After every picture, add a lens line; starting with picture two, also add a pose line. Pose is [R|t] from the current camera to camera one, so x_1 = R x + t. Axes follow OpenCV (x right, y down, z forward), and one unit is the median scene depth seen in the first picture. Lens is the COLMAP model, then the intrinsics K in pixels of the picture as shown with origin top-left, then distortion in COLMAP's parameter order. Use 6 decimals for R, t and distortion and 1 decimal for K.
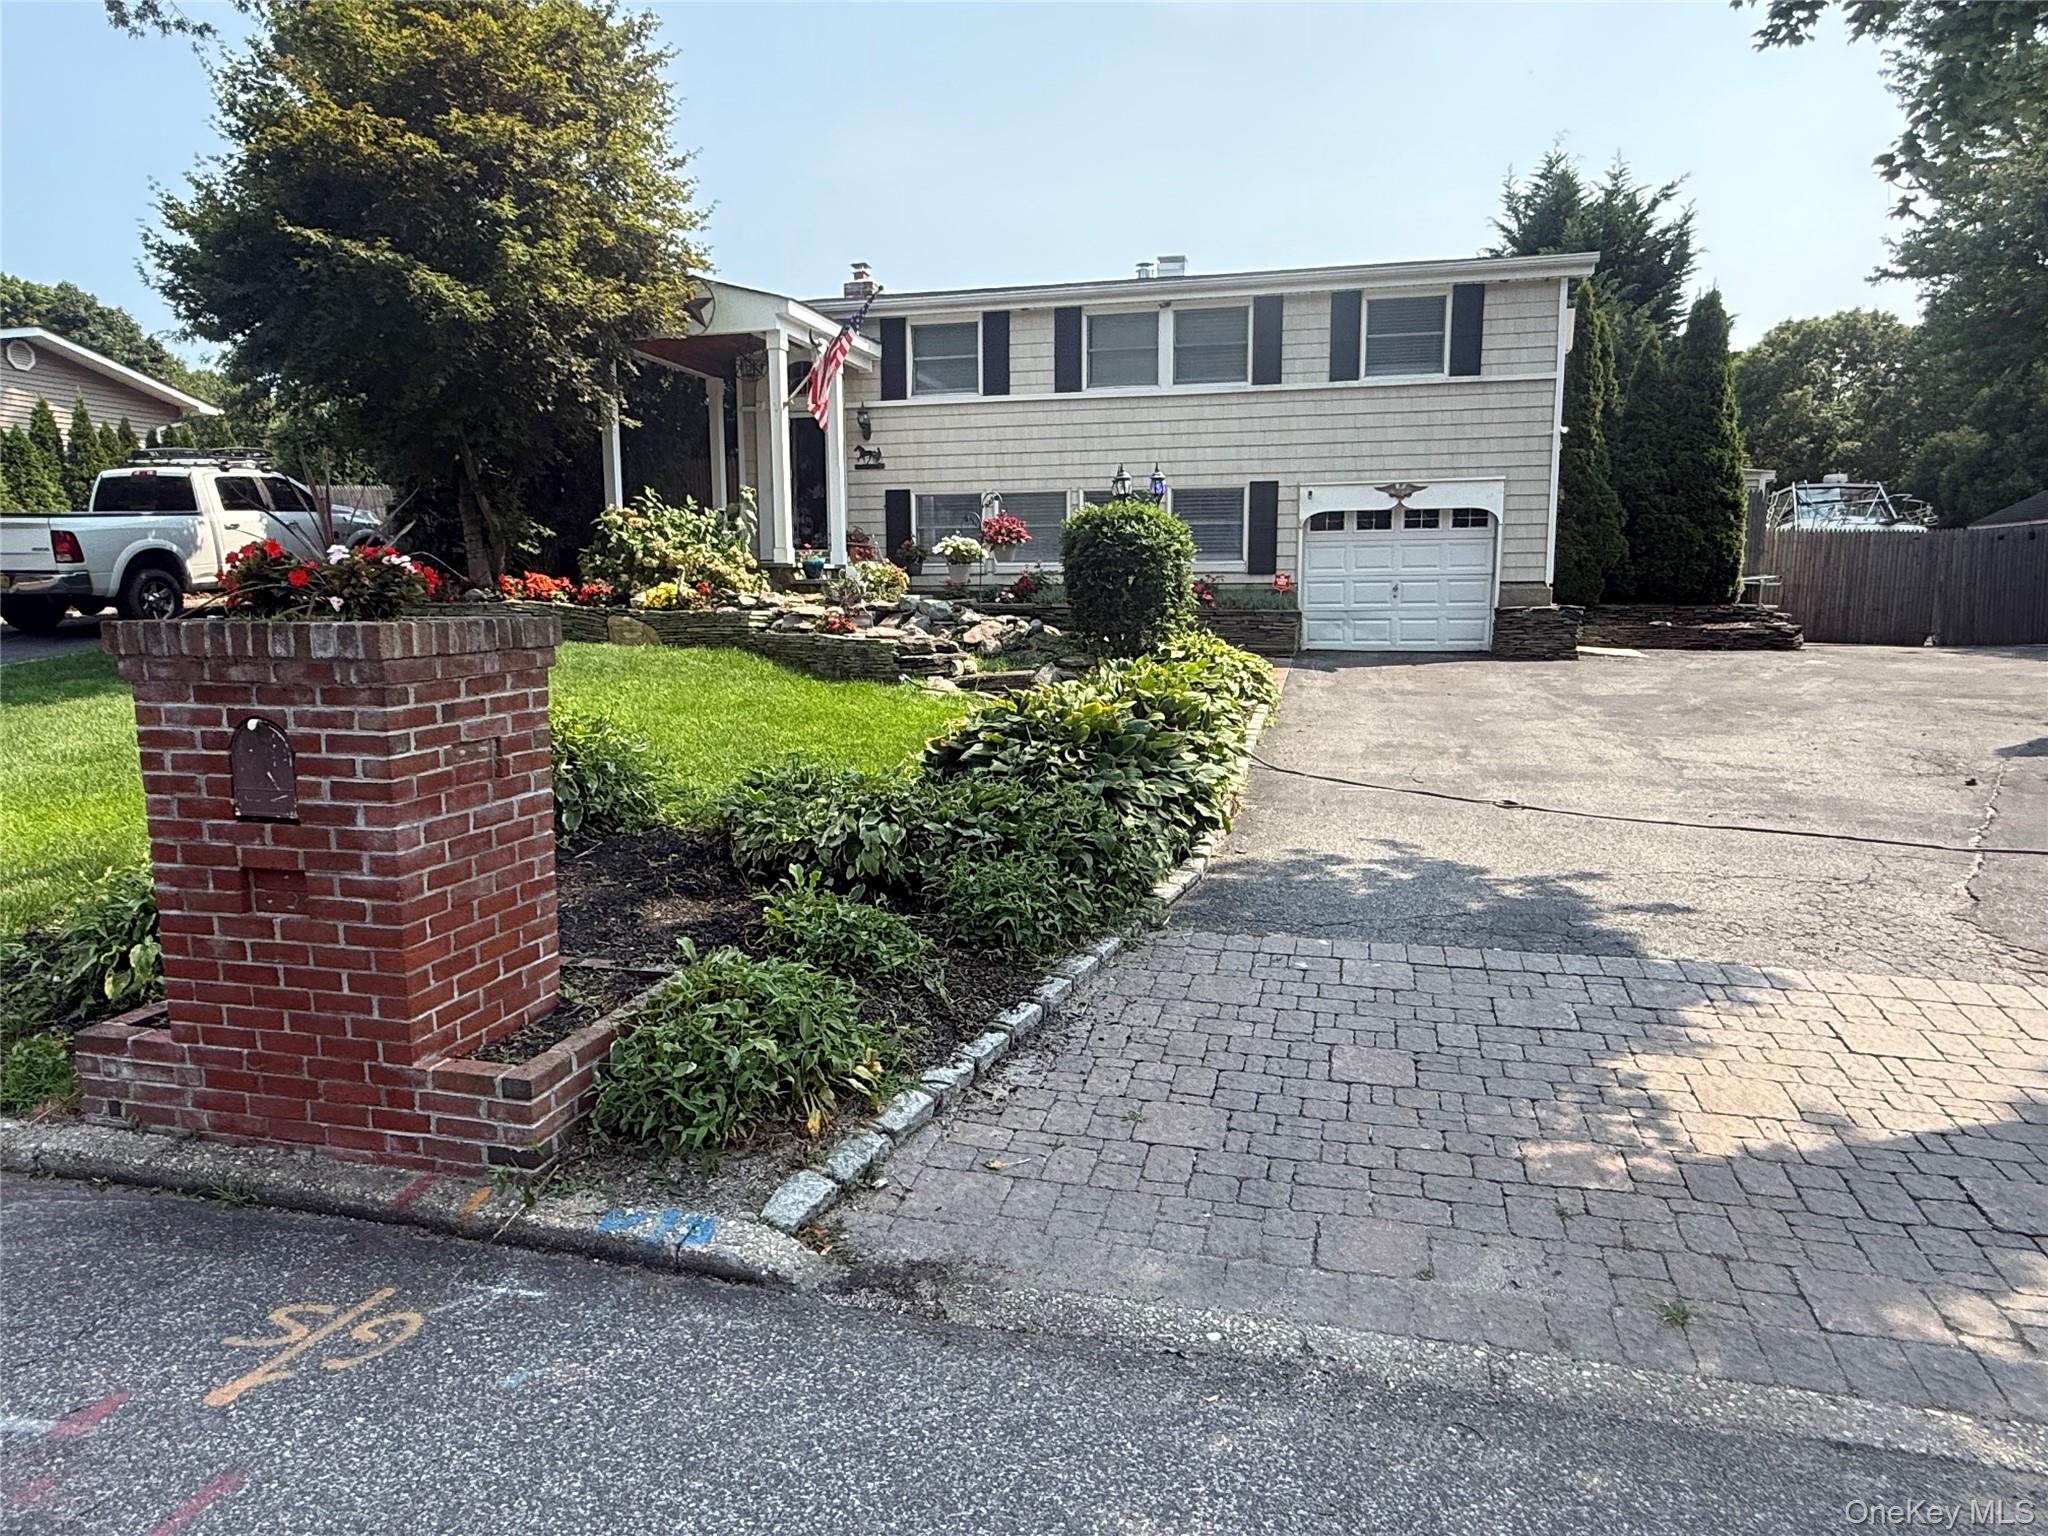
lens RADIAL K [[1324.6, 0, 1014.4], [0, 1324.6, 773.4], [0, 0, 1]] dist [-0.009211, 0.003290]
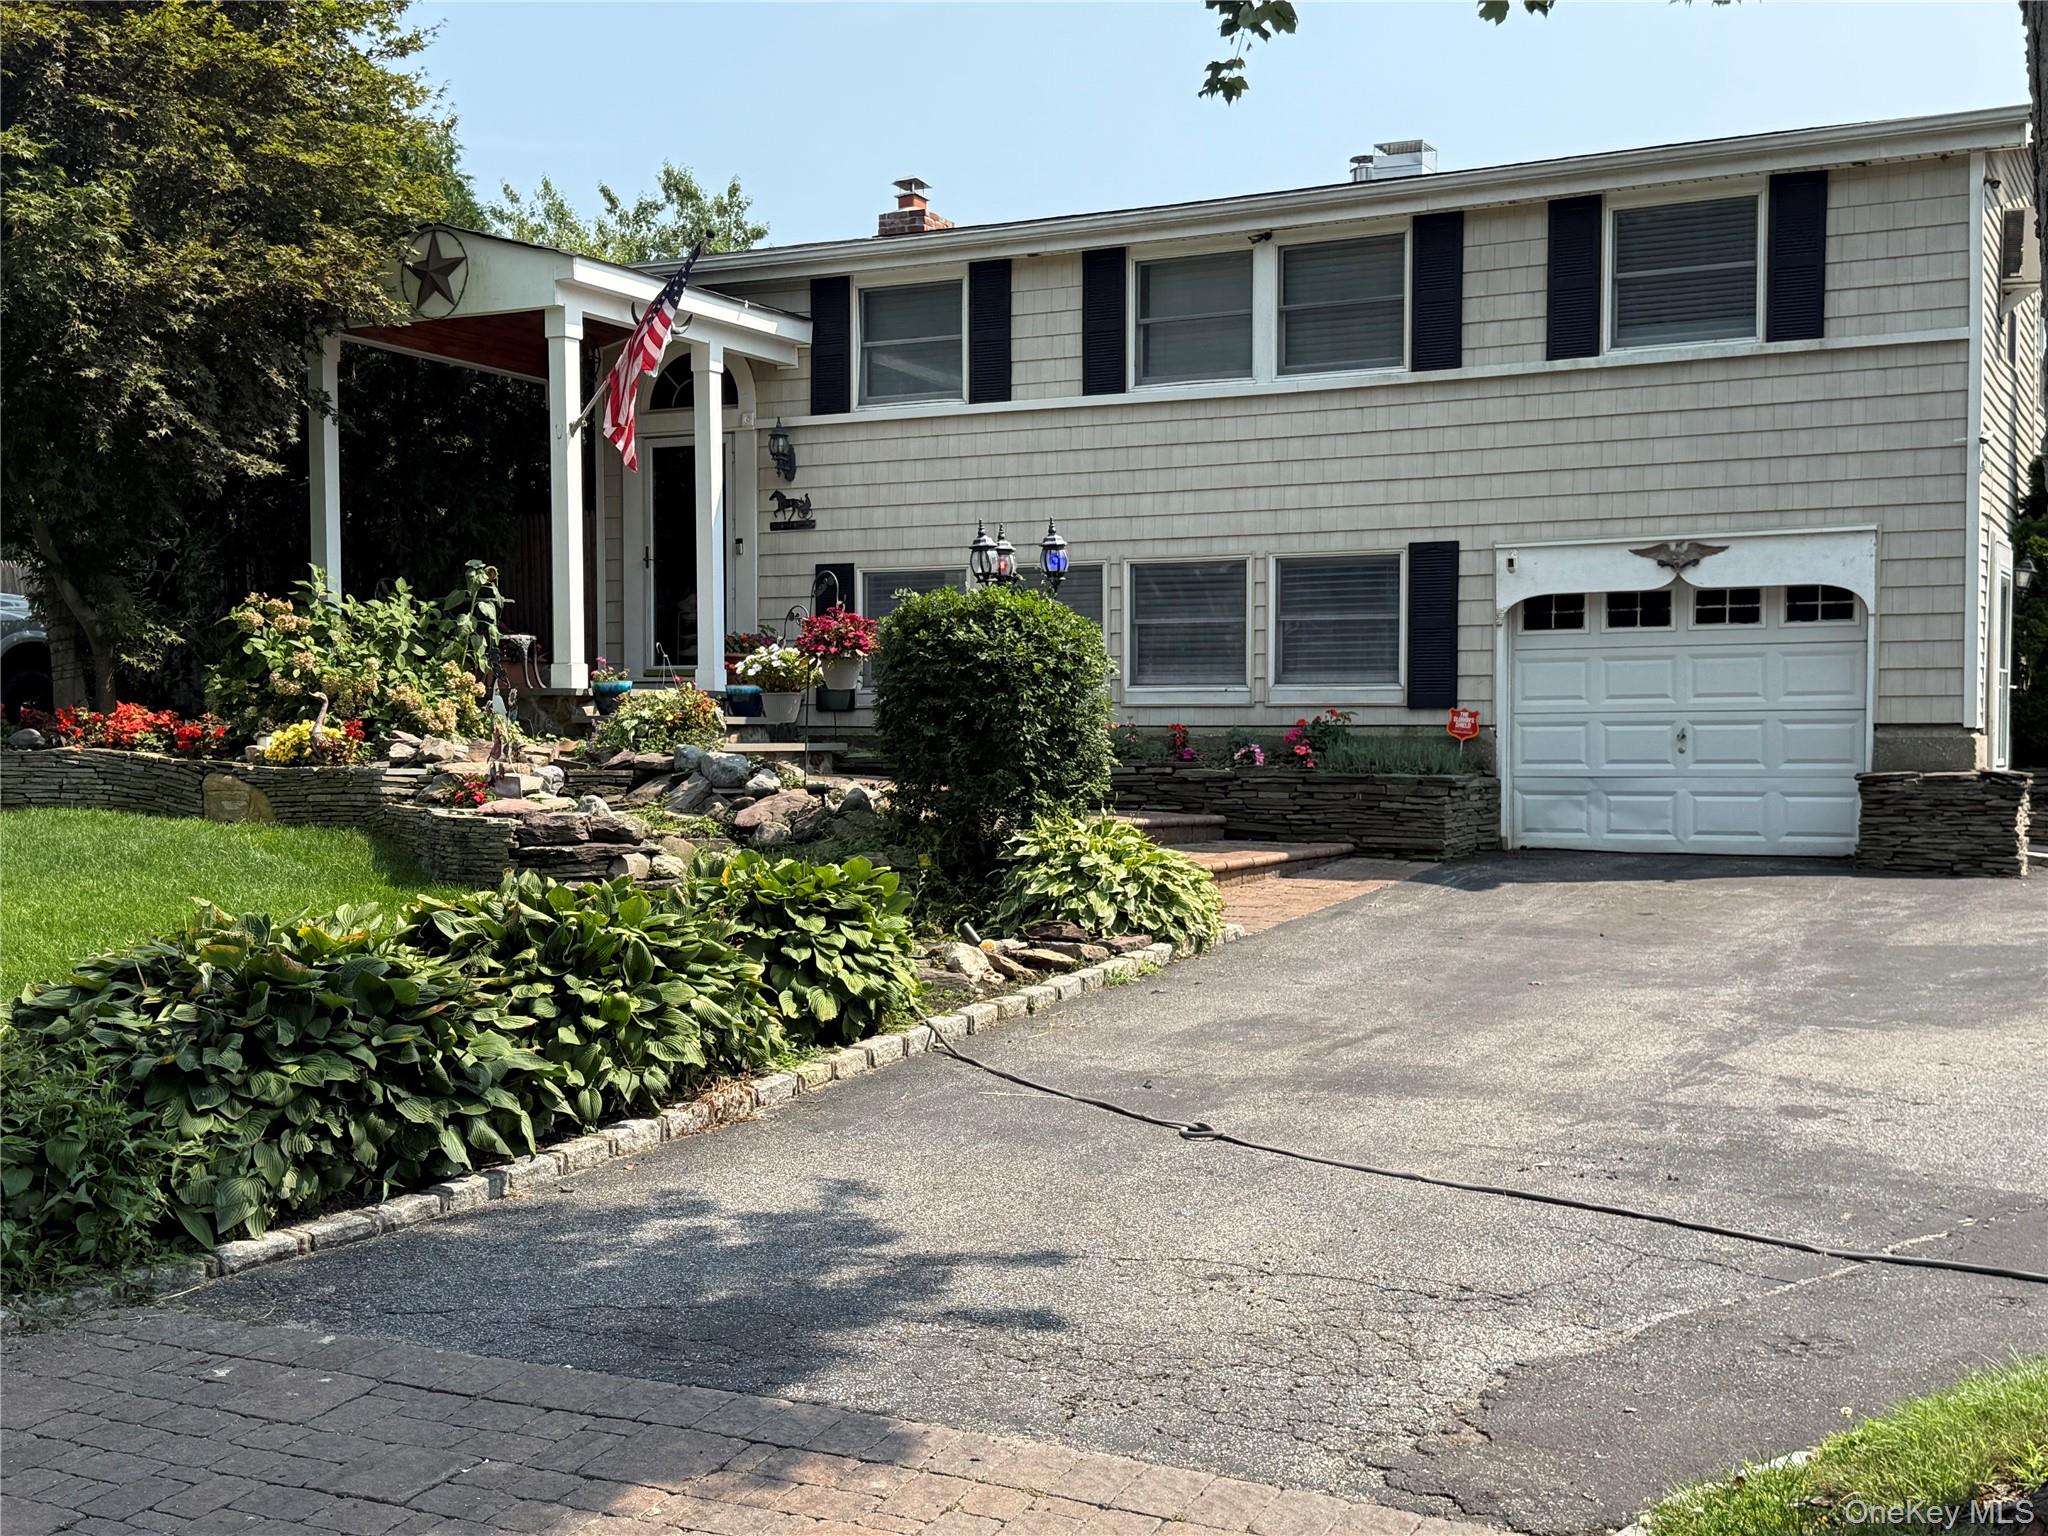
lens RADIAL K [[2423.7, 0, 1024.6], [0, 2423.7, 779.2], [0, 0, 1]] dist [0.121577, 0.000000]
pose [[0.973180, 0.009945, -0.229831, 0.262584], [-0.036621, 0.993022, -0.112096, -0.002925], [0.227113, 0.117507, 0.966753, -0.006590]]
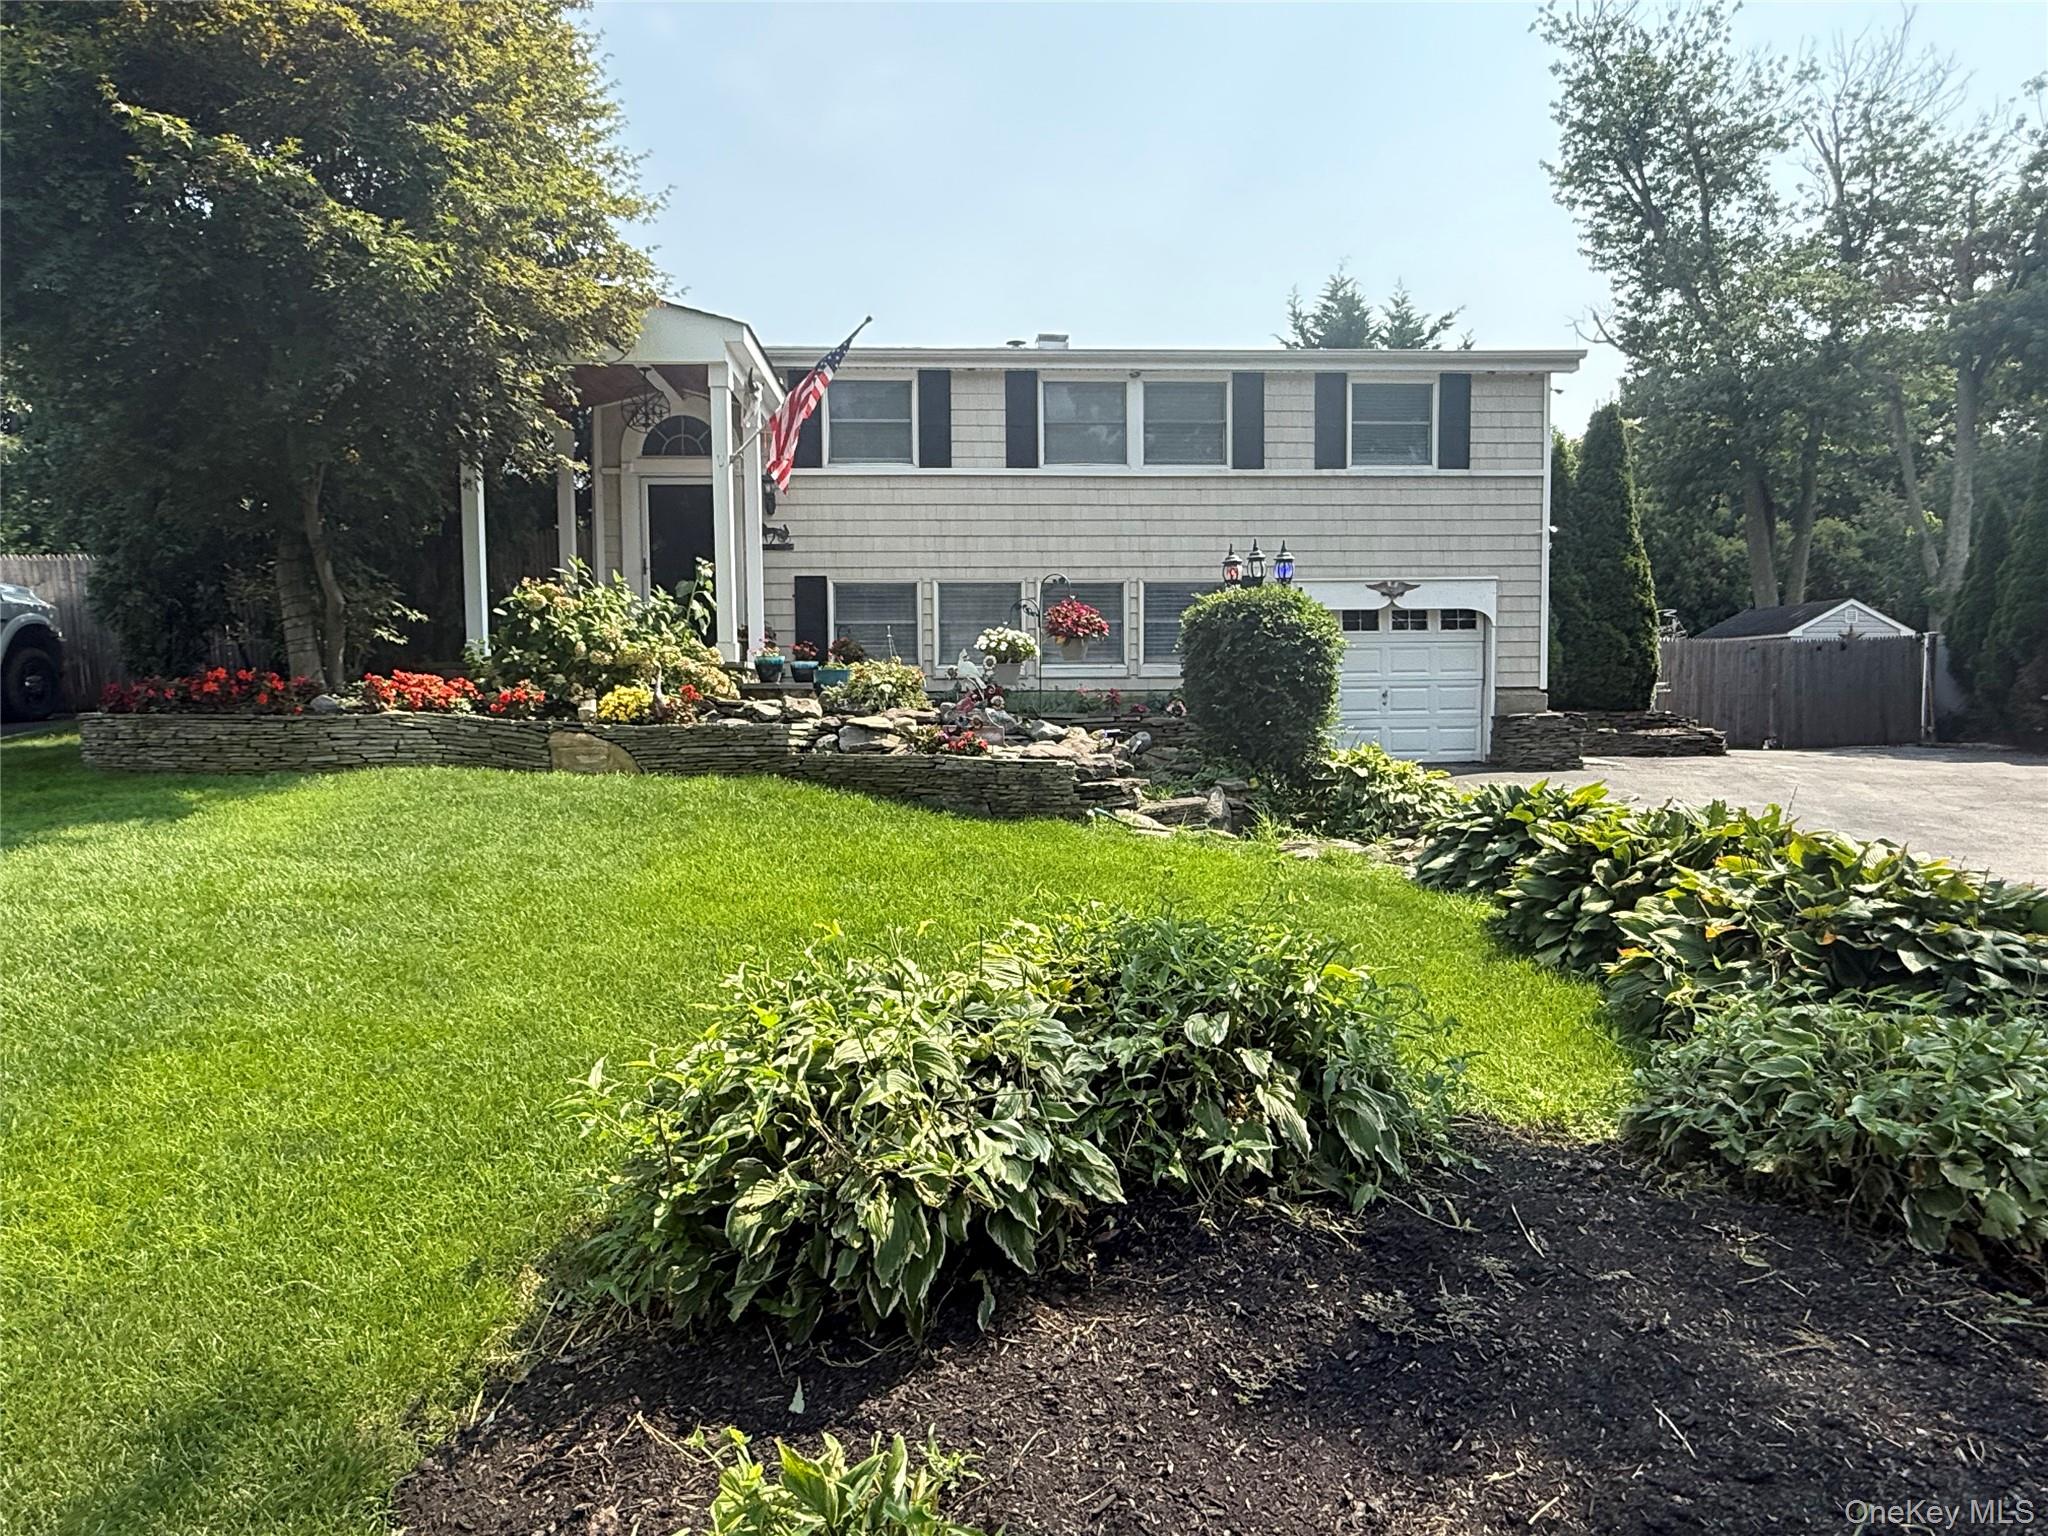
lens RADIAL K [[1324.6, 0, 1029.0], [0, 1324.6, 763.9], [0, 0, 1]] dist [-0.009211, 0.003290]
pose [[0.953170, -0.016893, 0.301964, -0.226751], [0.044694, 0.995344, -0.085397, -0.026130], [-0.299116, 0.094894, 0.949487, 0.216353]]
